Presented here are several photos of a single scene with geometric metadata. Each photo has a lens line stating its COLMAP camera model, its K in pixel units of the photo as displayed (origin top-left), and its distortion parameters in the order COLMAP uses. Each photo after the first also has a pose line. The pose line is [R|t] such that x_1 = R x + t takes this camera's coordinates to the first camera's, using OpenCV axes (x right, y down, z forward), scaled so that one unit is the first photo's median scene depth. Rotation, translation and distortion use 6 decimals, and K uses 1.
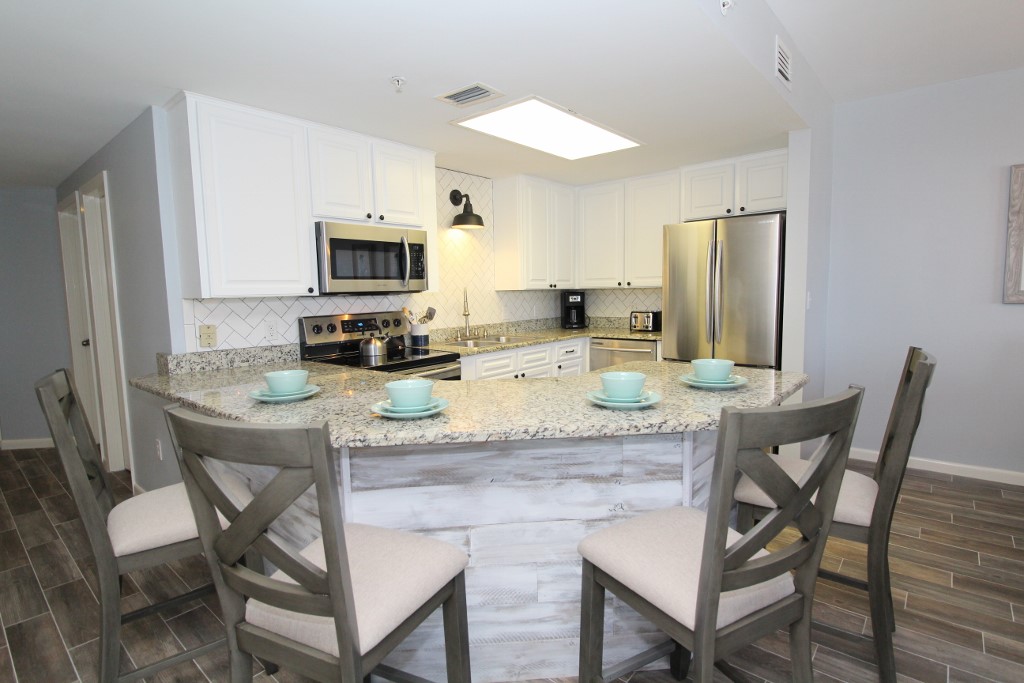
lens RADIAL K [[509.8, 0, 512.0], [0, 509.8, 341.5], [0, 0, 1]] dist [-0.014680, -0.000014]
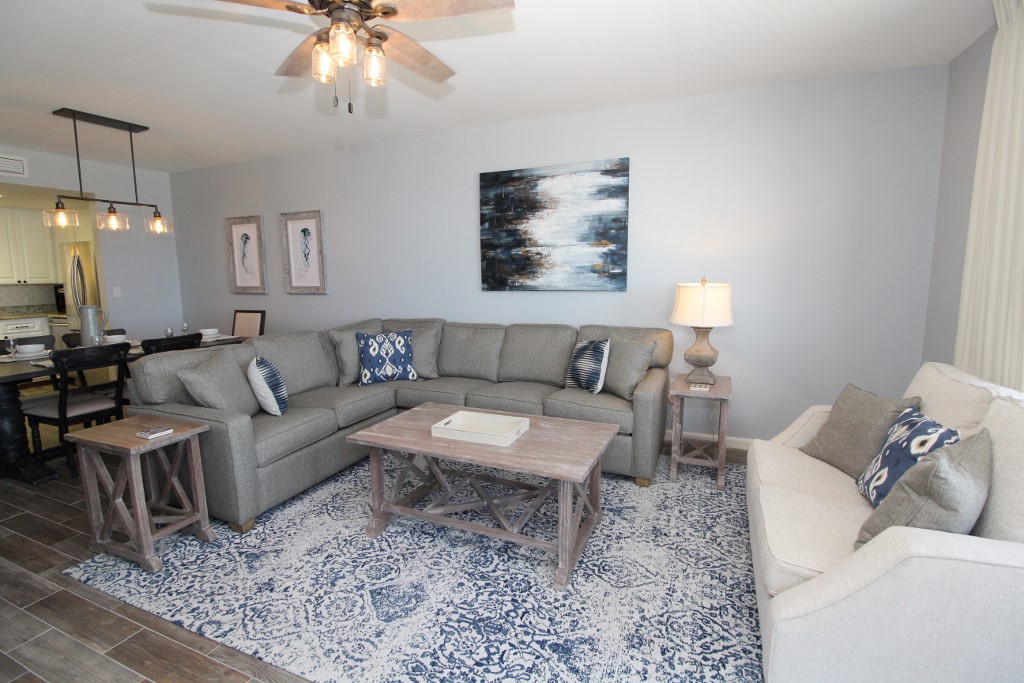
lens RADIAL K [[475.6, 0, 507.6], [0, 475.6, 341.2], [0, 0, 1]] dist [0.000059, -0.013153]
pose [[0.954133, -0.031036, 0.297770, 1.365107], [0.021615, 0.999158, 0.034881, 0.056352], [-0.298602, -0.026845, 0.954000, -0.920923]]
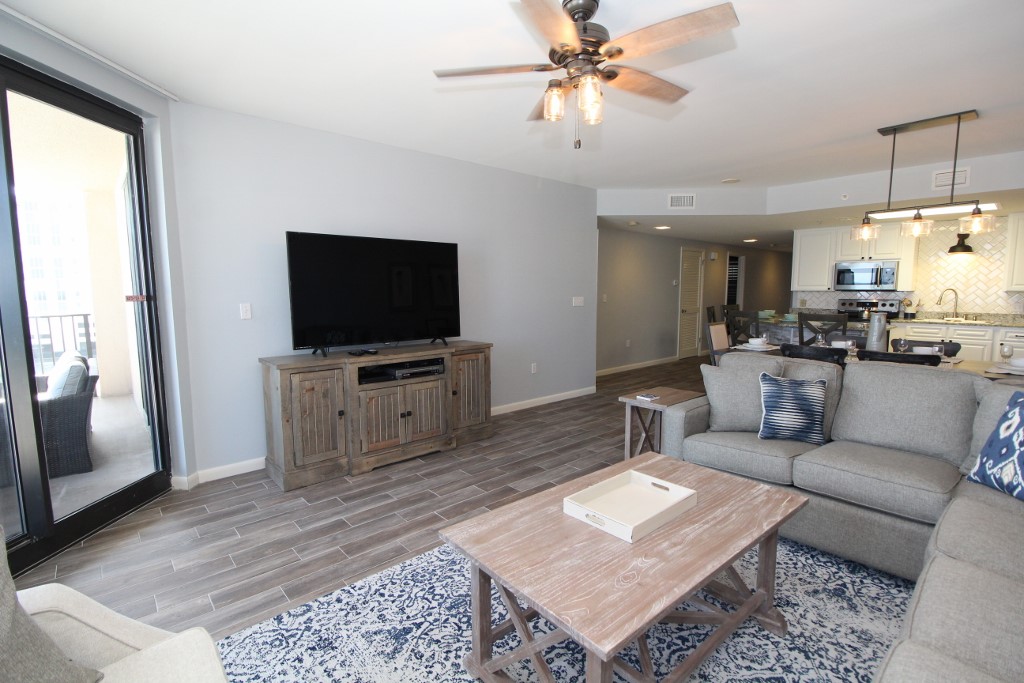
lens RADIAL K [[475.6, 0, 507.6], [0, 475.6, 341.2], [0, 0, 1]] dist [0.000059, -0.013153]
pose [[-0.142975, 0.129097, -0.981271, 2.056997], [-0.093611, 0.985248, 0.143259, -0.023384], [0.985289, 0.112340, -0.128781, -0.294423]]
